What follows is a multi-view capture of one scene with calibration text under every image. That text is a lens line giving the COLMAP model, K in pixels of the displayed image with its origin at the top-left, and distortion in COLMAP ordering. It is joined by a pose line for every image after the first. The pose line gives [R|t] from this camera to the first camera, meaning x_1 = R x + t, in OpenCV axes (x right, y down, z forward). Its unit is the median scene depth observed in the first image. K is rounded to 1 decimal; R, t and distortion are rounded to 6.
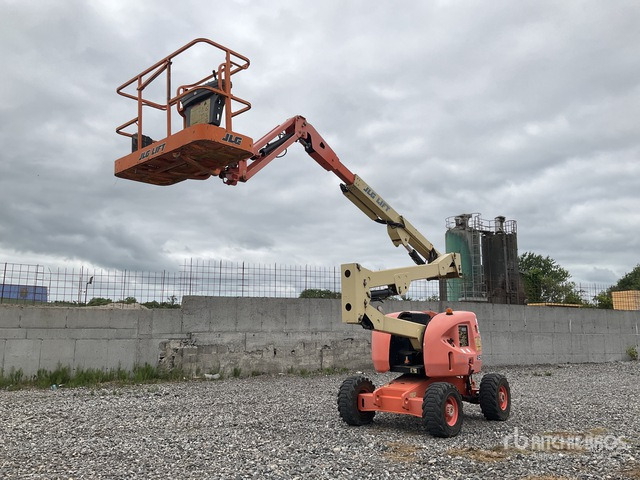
lens RADIAL K [[540.9, 0, 317.5], [0, 540.9, 238.6], [0, 0, 1]] dist [0.122198, -0.266916]
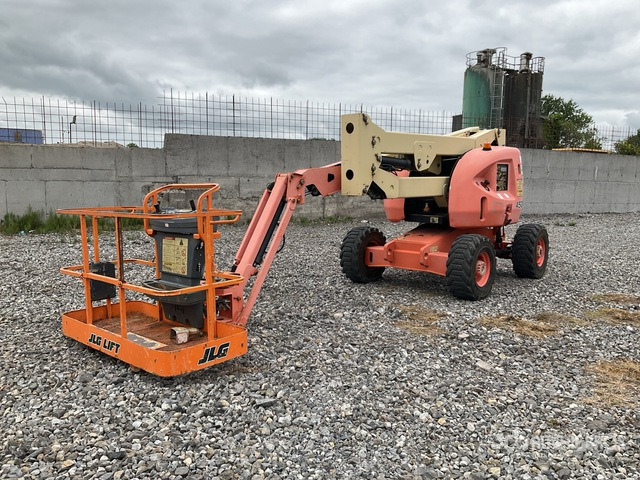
lens RADIAL K [[540.9, 0, 317.5], [0, 540.9, 238.6], [0, 0, 1]] dist [0.122198, -0.266916]
pose [[0.999917, 0.010111, -0.007972, 0.008191], [-0.007578, 0.962713, 0.270420, 0.050093], [0.010409, -0.270338, 0.962709, 0.207855]]
